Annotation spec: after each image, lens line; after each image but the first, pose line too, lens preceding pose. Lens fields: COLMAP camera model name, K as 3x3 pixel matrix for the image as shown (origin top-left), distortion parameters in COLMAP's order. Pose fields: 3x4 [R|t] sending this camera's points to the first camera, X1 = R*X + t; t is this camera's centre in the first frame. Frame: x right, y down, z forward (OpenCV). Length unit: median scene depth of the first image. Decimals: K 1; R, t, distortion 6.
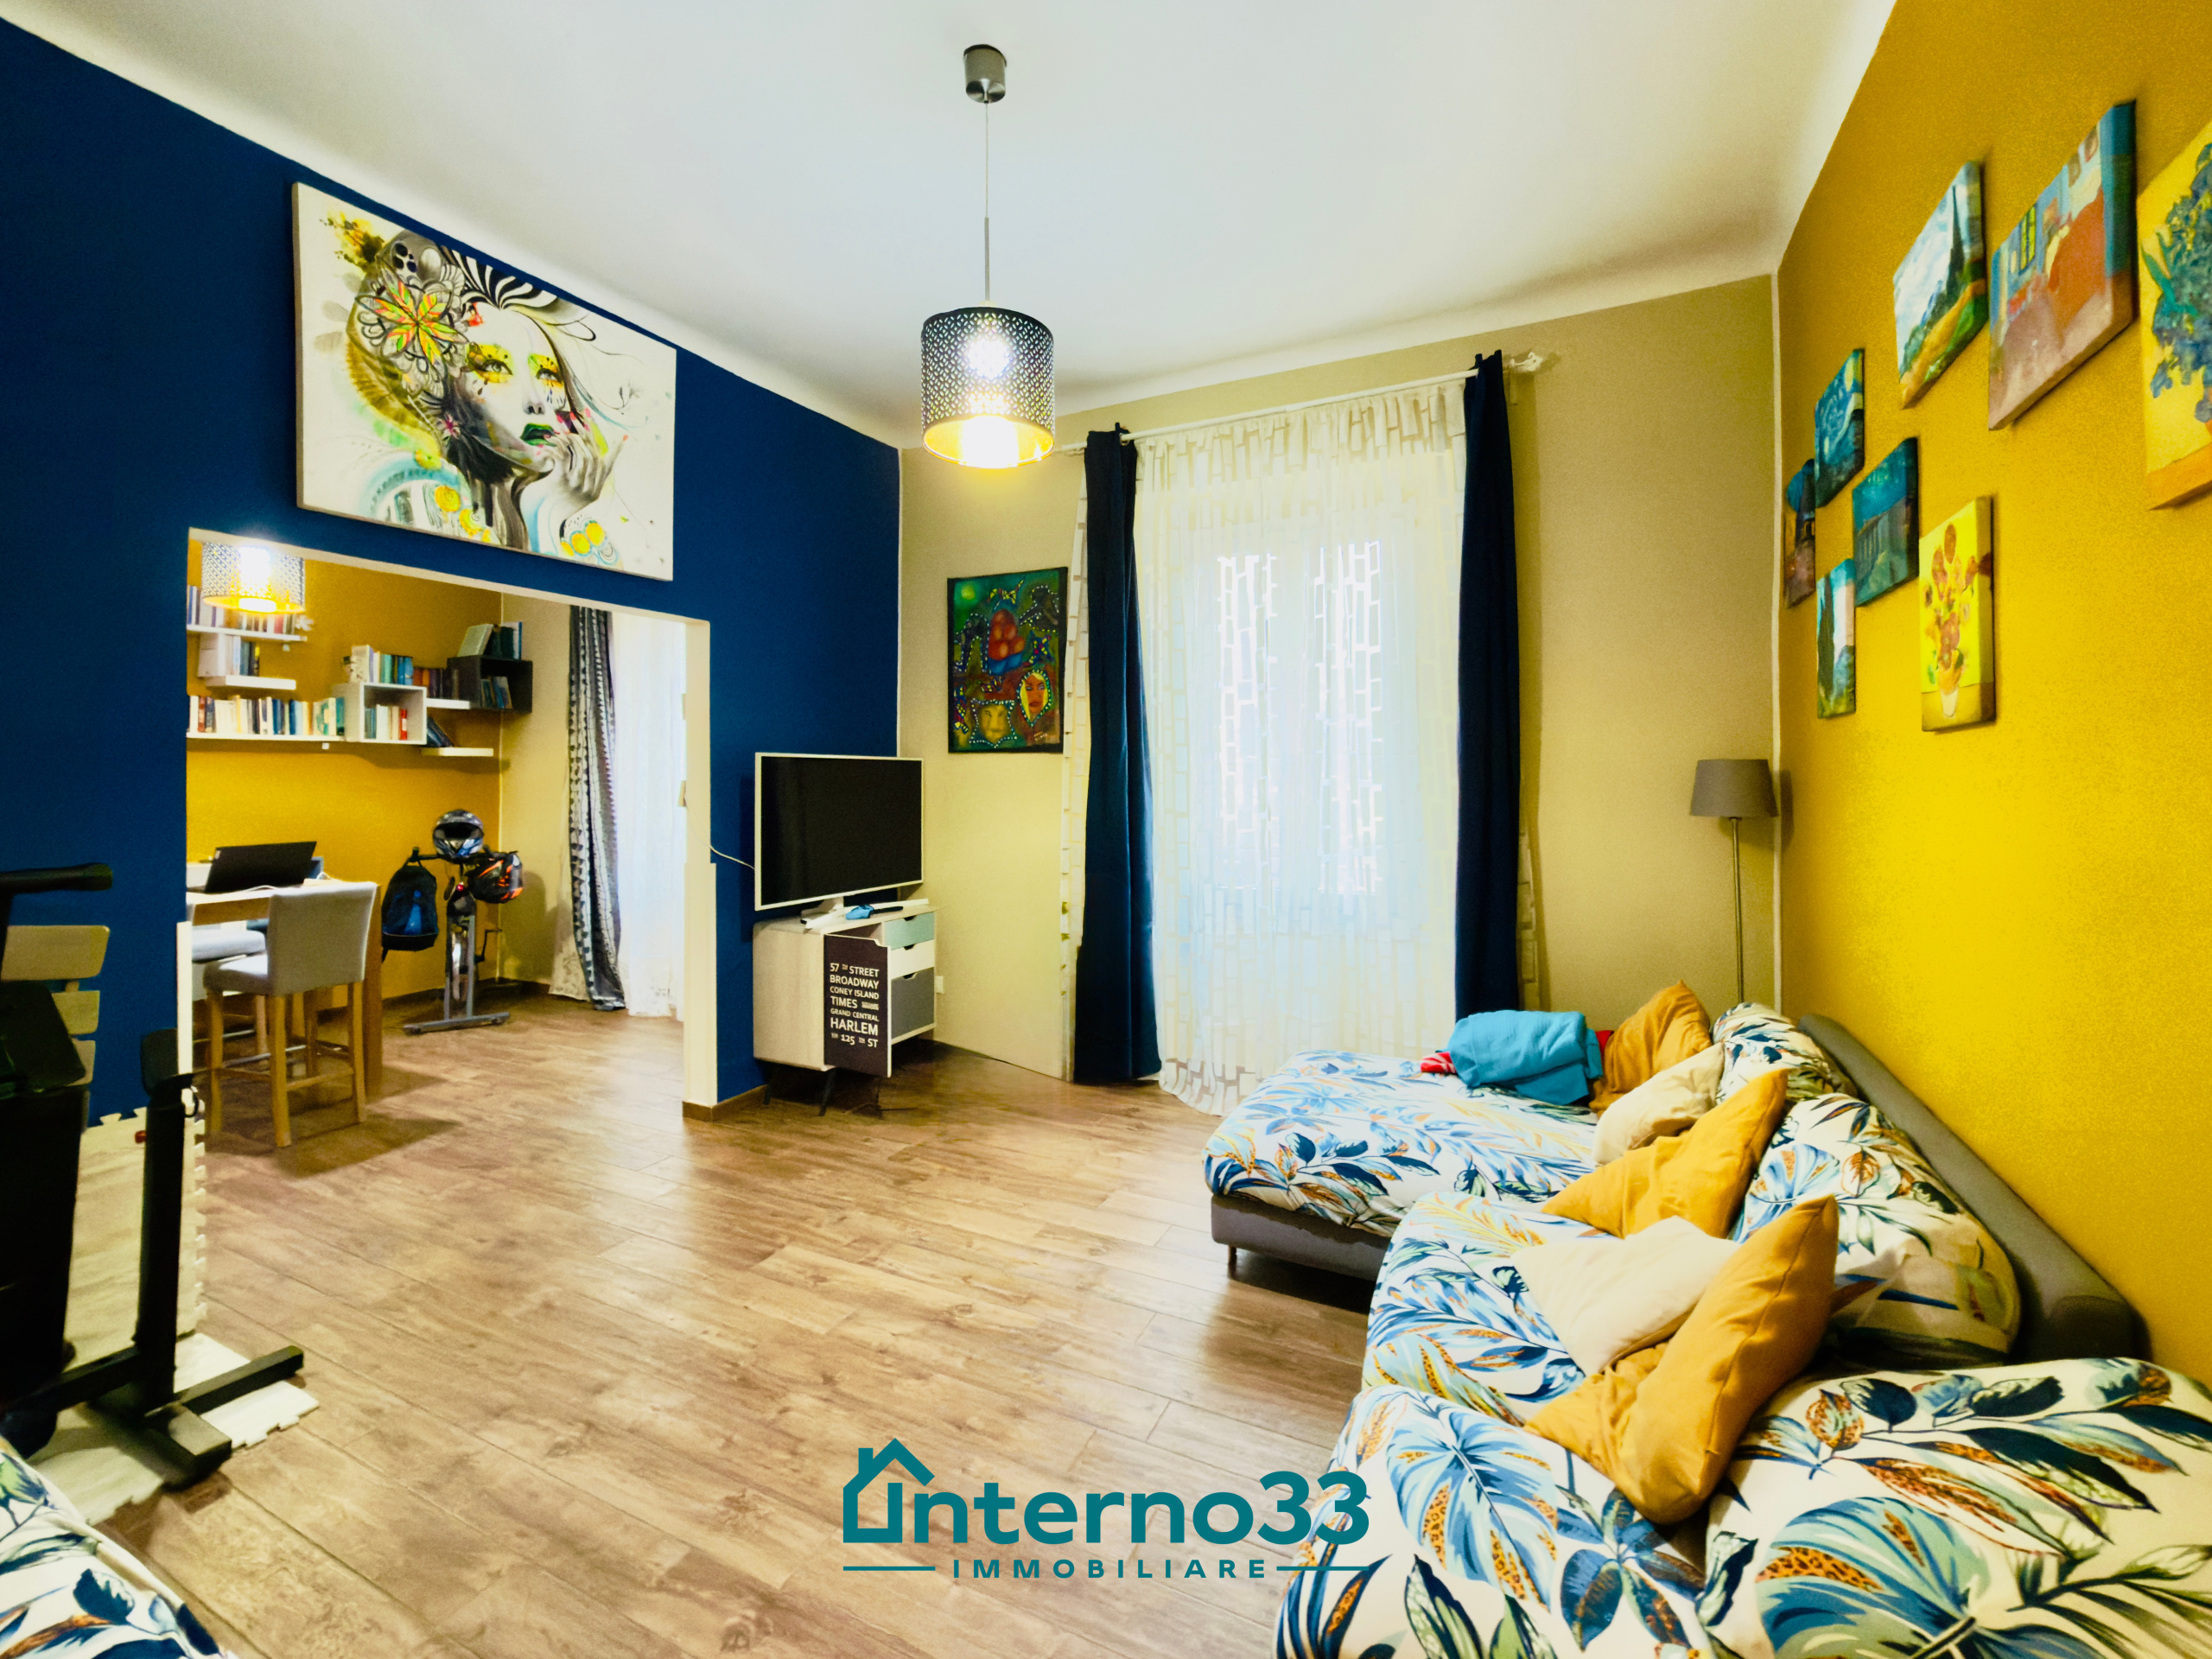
lens RADIAL K [[925.2, 0, 1116.5], [0, 925.2, 771.8], [0, 0, 1]] dist [-0.001364, 0.000129]
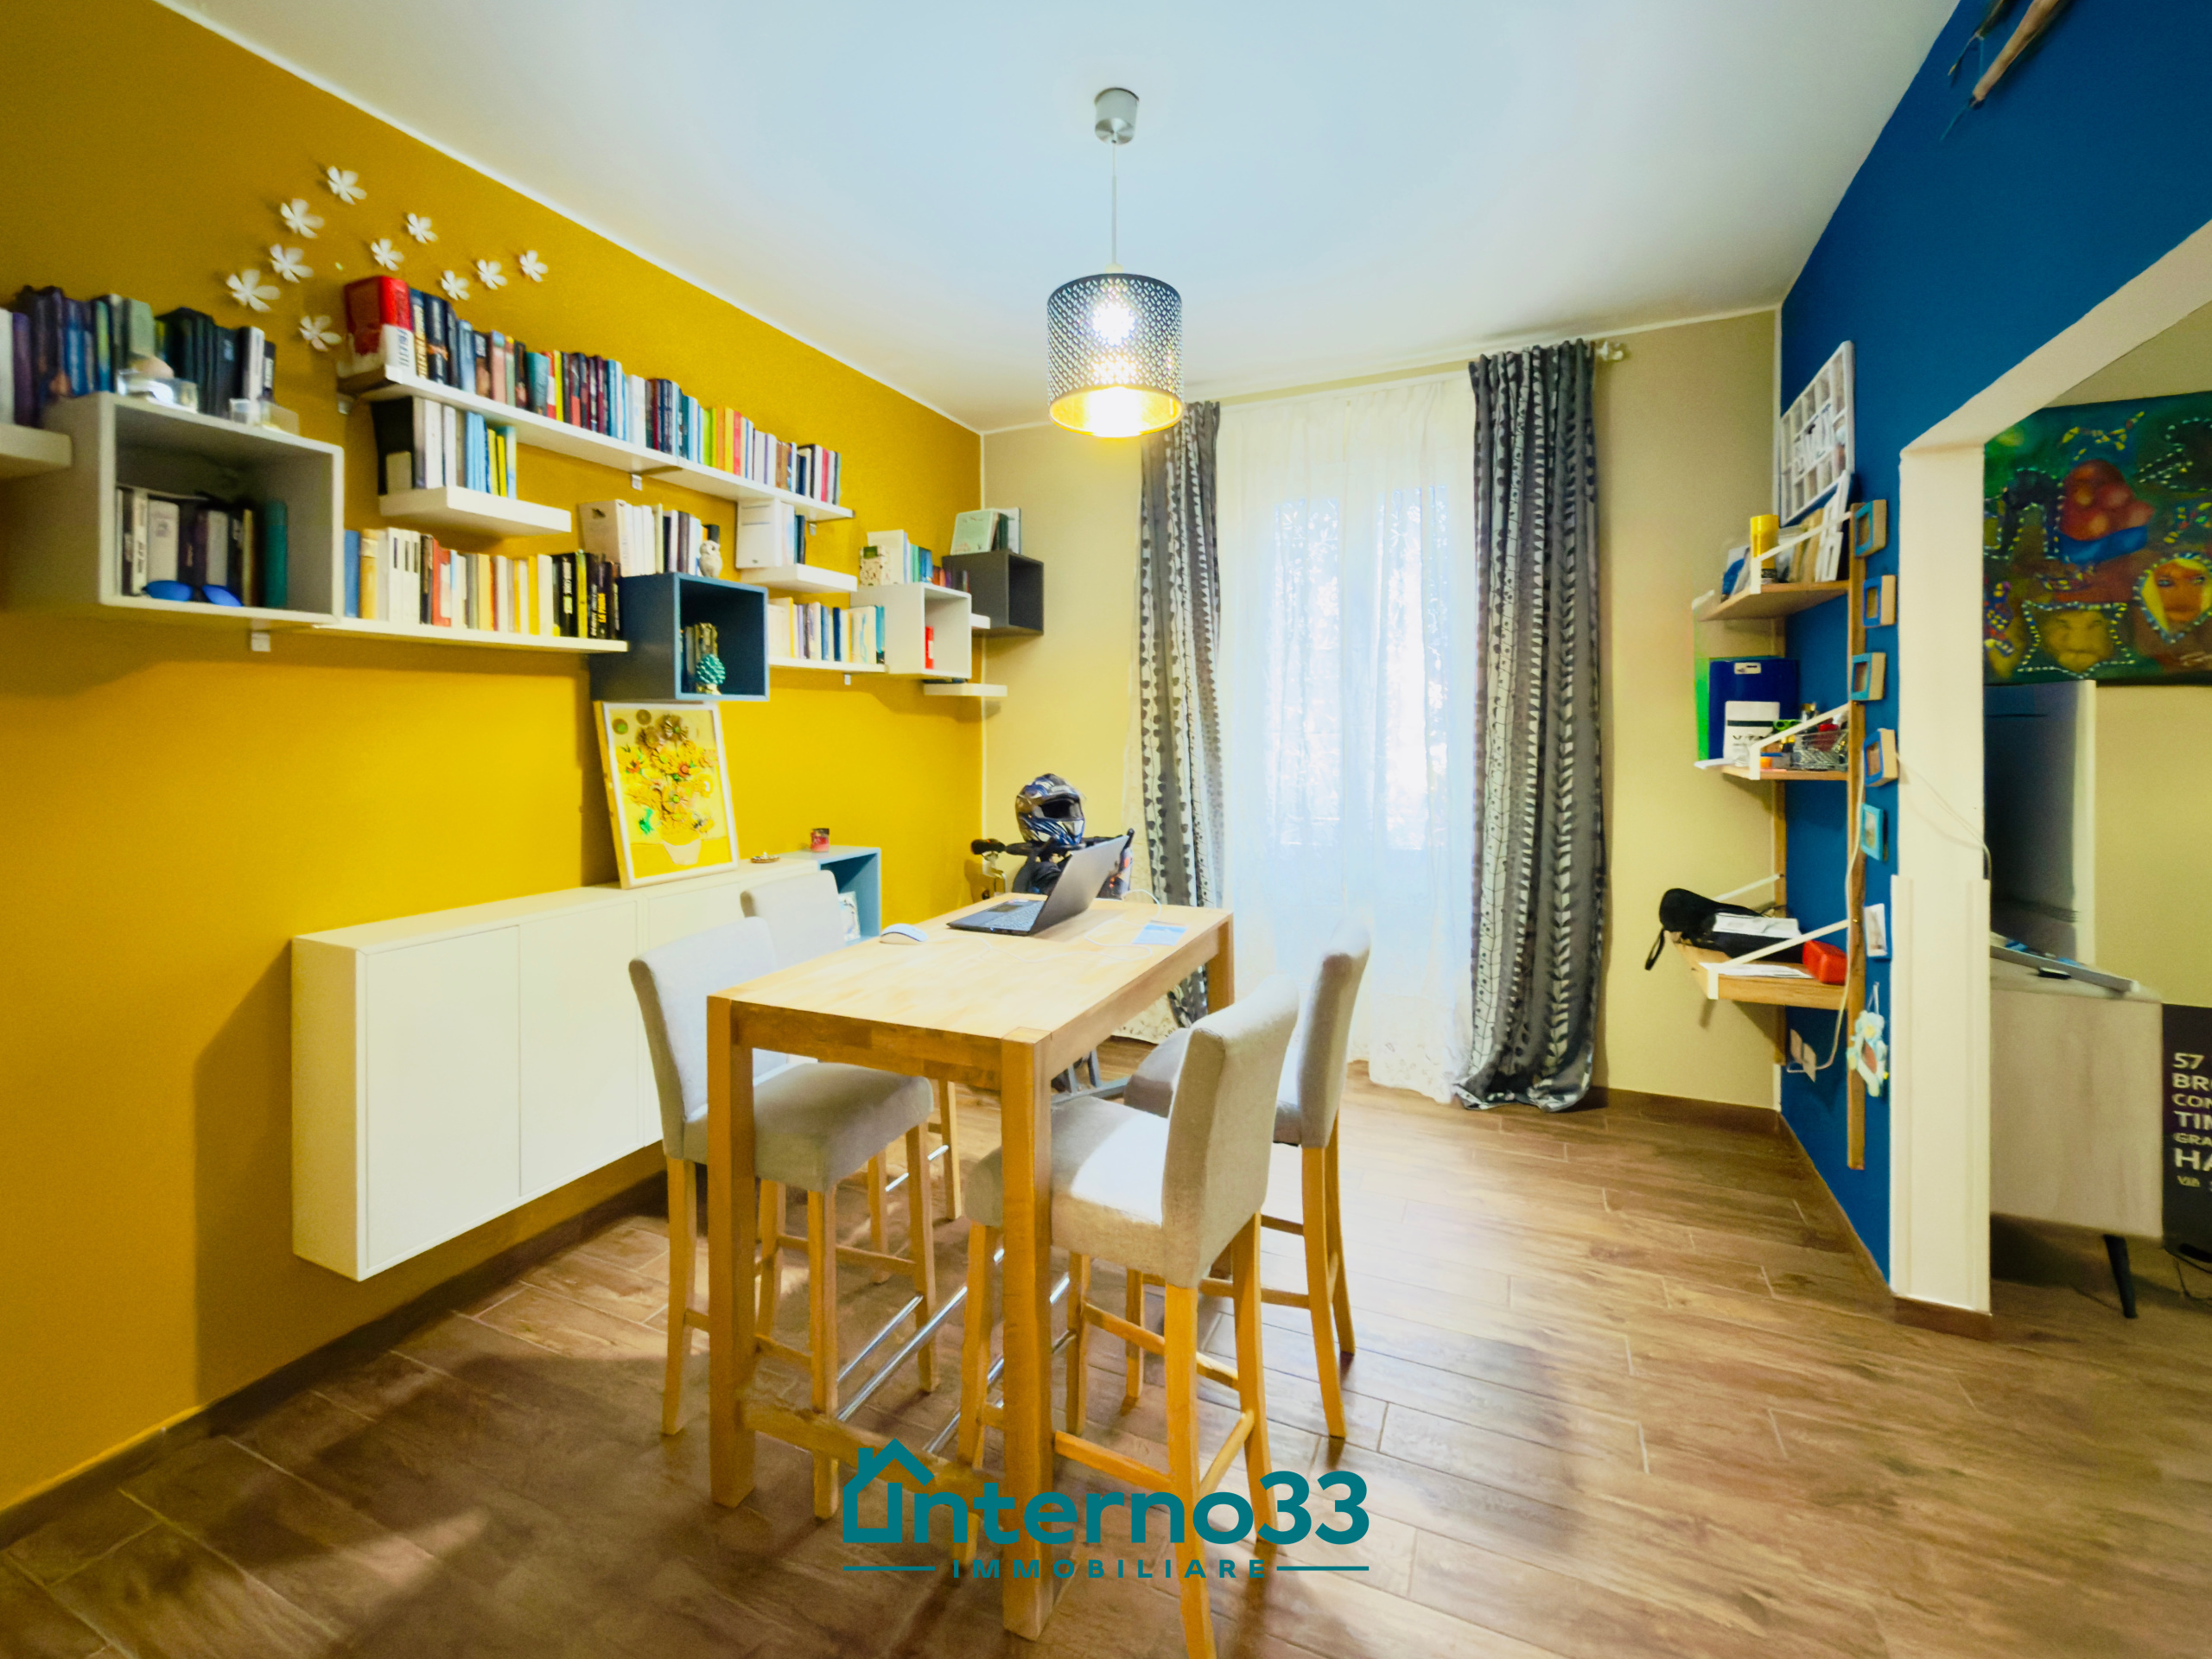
lens RADIAL K [[949.2, 0, 1111.5], [0, 949.2, 729.5], [0, 0, 1]] dist [-0.000087, -0.000091]
pose [[0.999566, -0.001469, 0.029417, -1.252521], [0.001242, 0.999969, 0.007726, 0.005149], [-0.029428, -0.007686, 0.999537, 0.566350]]
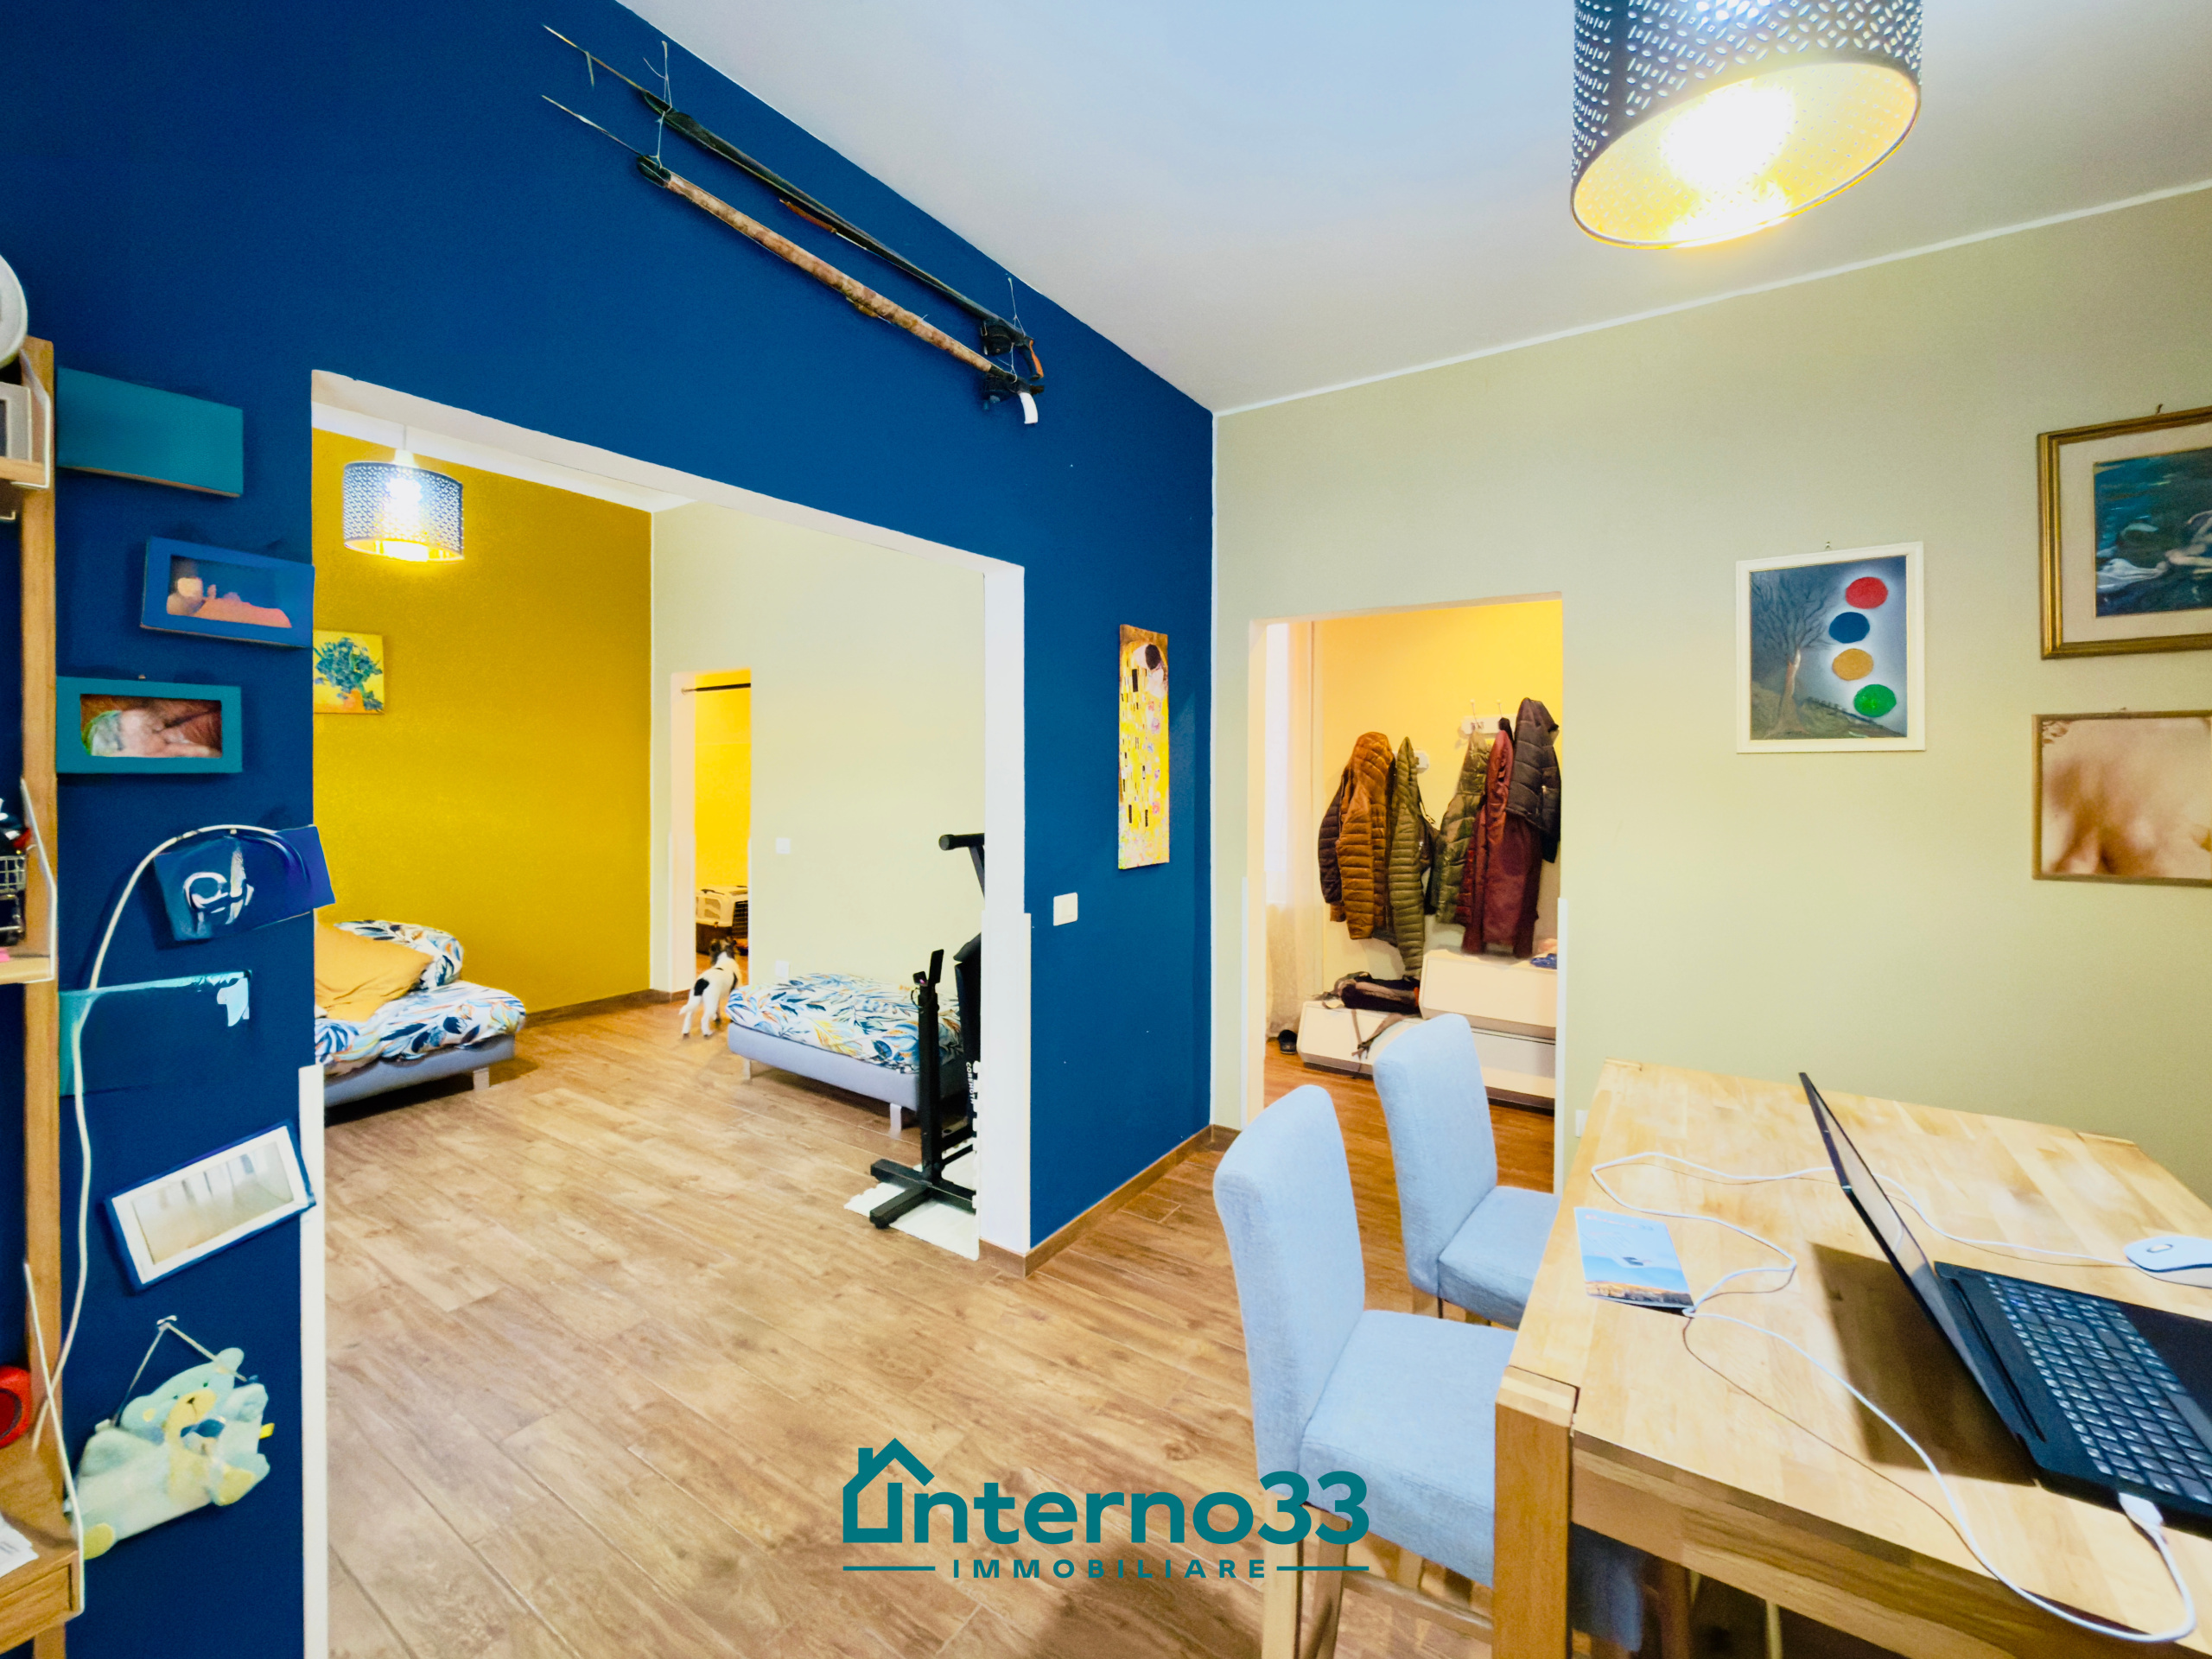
lens RADIAL K [[925.2, 0, 1116.5], [0, 925.2, 771.8], [0, 0, 1]] dist [-0.001364, 0.000129]
pose [[-0.991369, 0.002232, 0.131079, -1.044042], [0.002883, 0.999984, 0.004774, -0.013794], [-0.131066, 0.005110, -0.991360, 1.686777]]
